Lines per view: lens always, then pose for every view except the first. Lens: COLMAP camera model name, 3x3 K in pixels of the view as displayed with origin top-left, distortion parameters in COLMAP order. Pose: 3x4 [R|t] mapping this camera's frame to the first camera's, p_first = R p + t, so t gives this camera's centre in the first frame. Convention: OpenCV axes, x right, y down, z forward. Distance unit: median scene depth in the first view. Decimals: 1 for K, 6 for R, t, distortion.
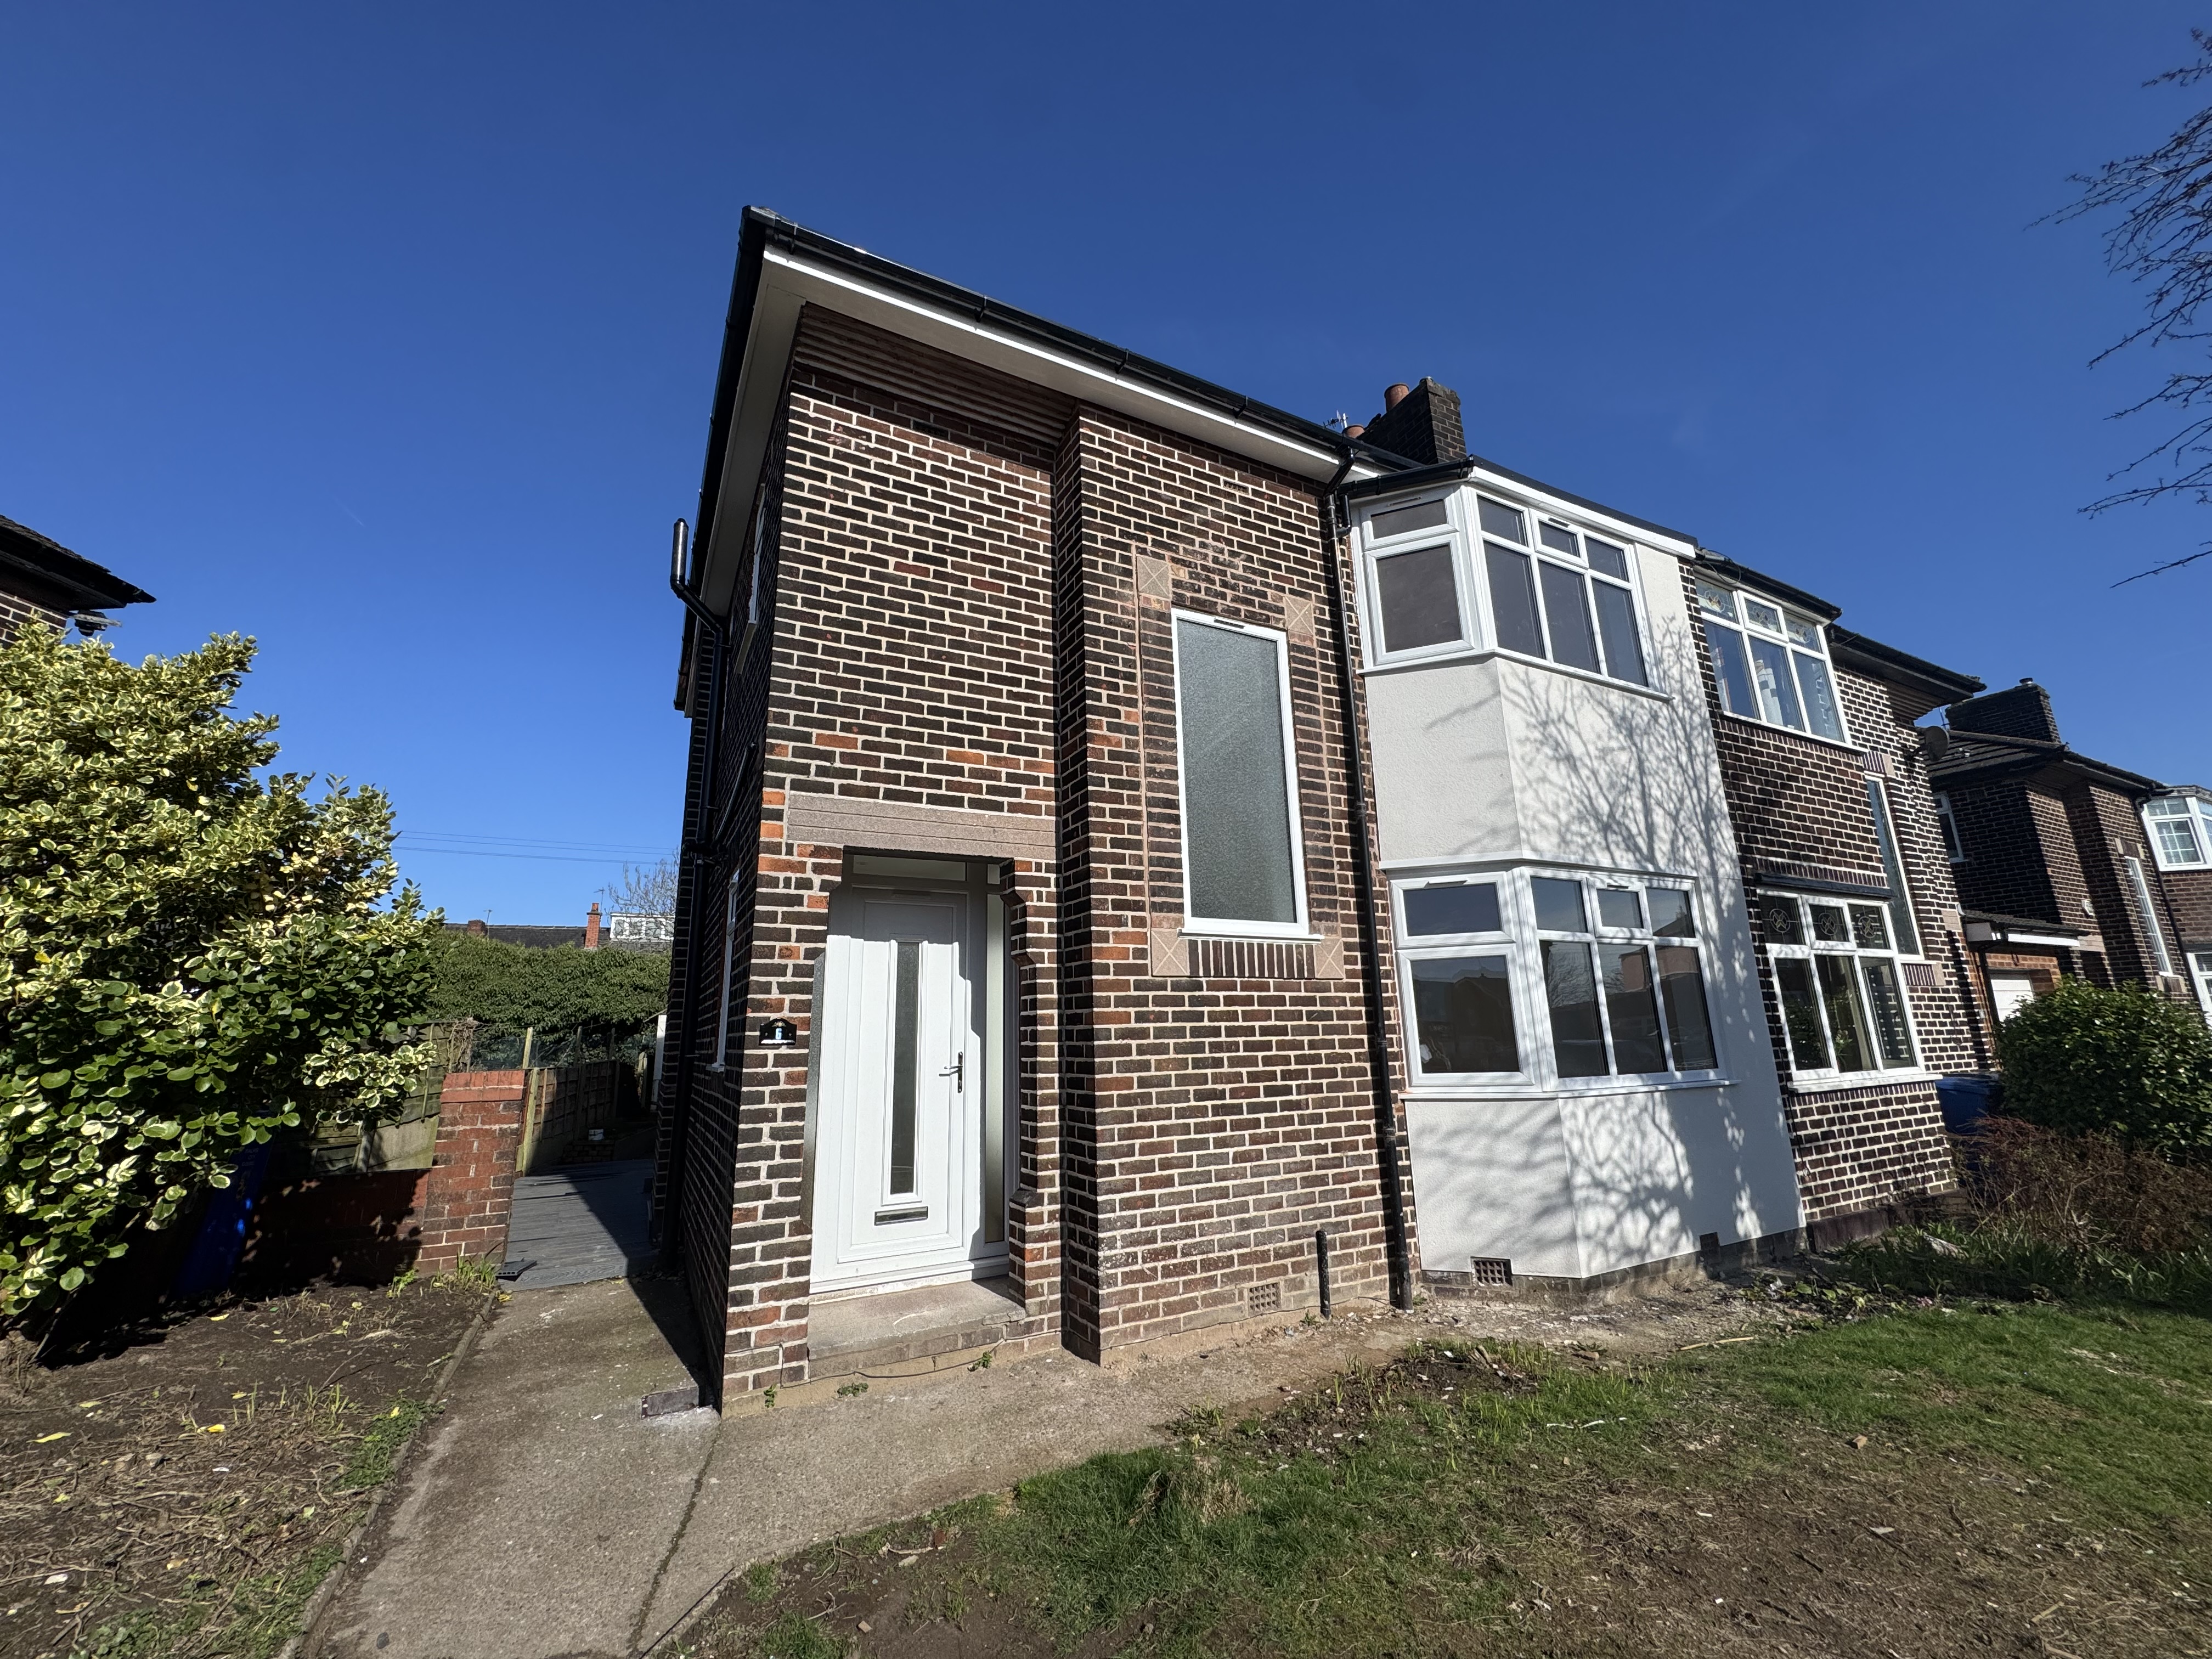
lens RADIAL K [[879.1, 0, 1102.9], [0, 879.1, 831.1], [0, 0, 1]] dist [-0.003054, 0.000317]
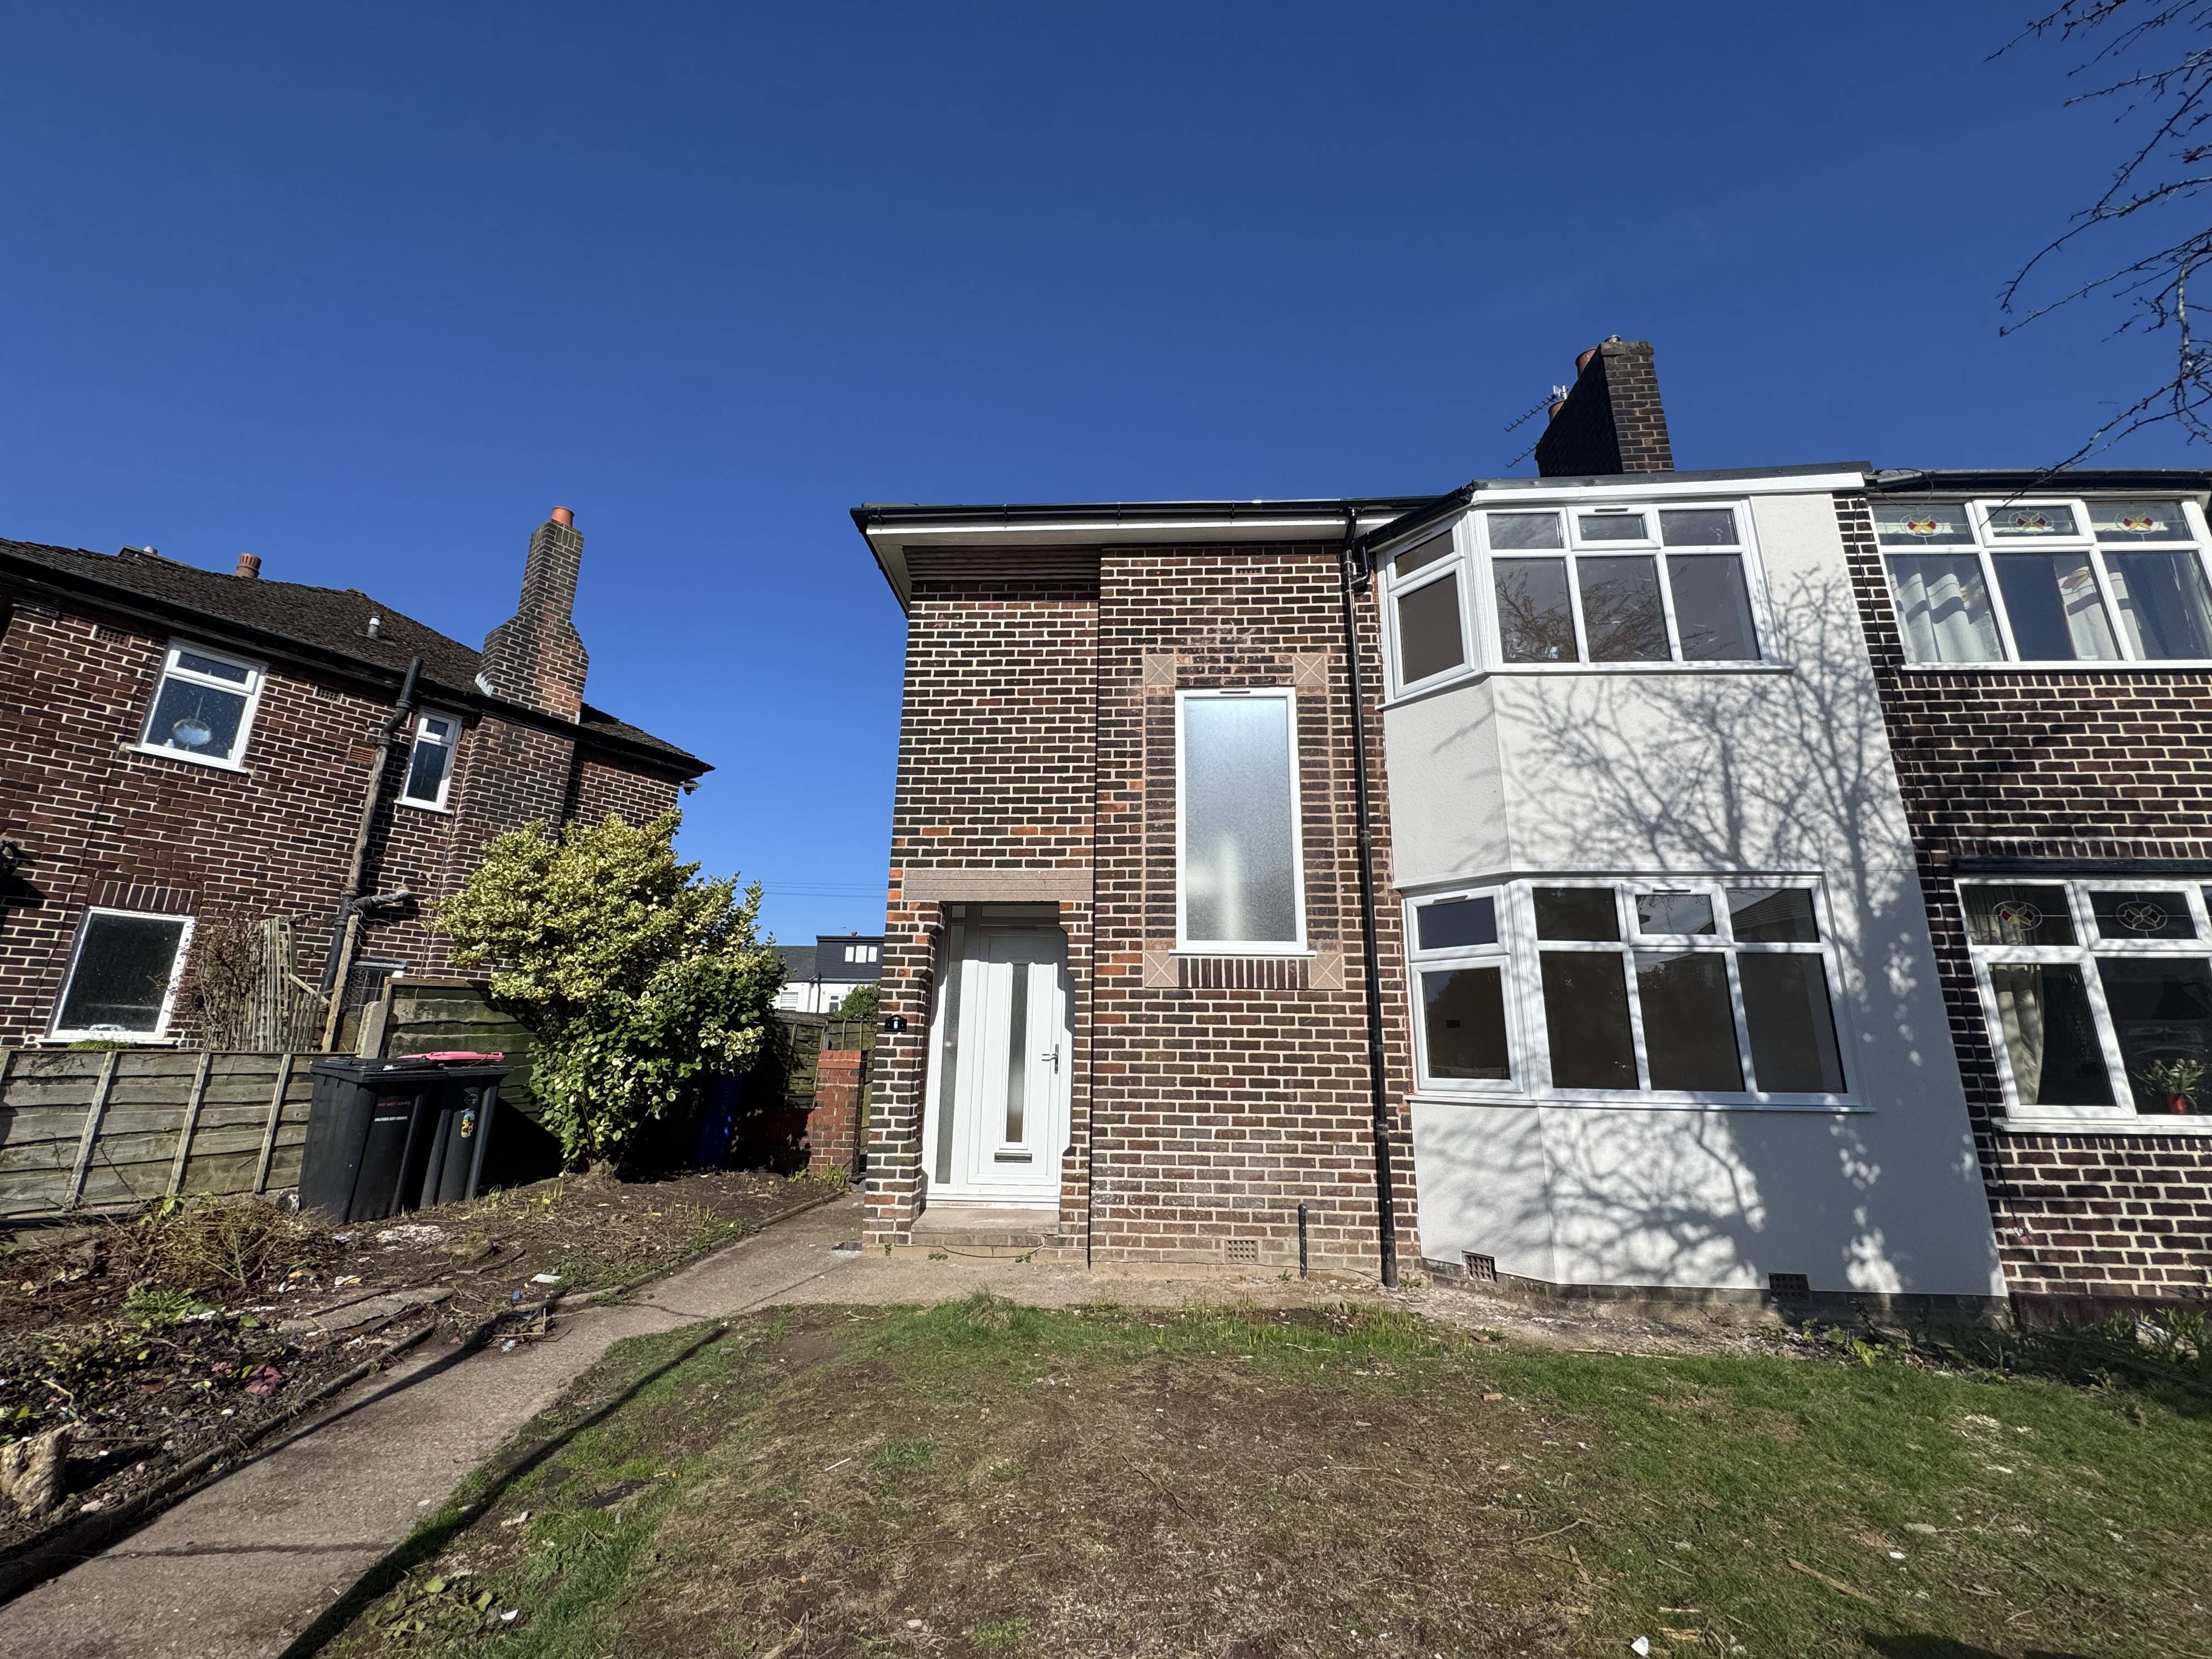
lens RADIAL K [[879.1, 0, 1102.9], [0, 879.1, 831.1], [0, 0, 1]] dist [-0.003054, 0.000317]
pose [[0.856934, -0.092855, -0.506993, 0.603397], [0.084899, 0.995632, -0.038851, -0.017155], [0.508386, -0.009750, 0.861074, -0.128072]]
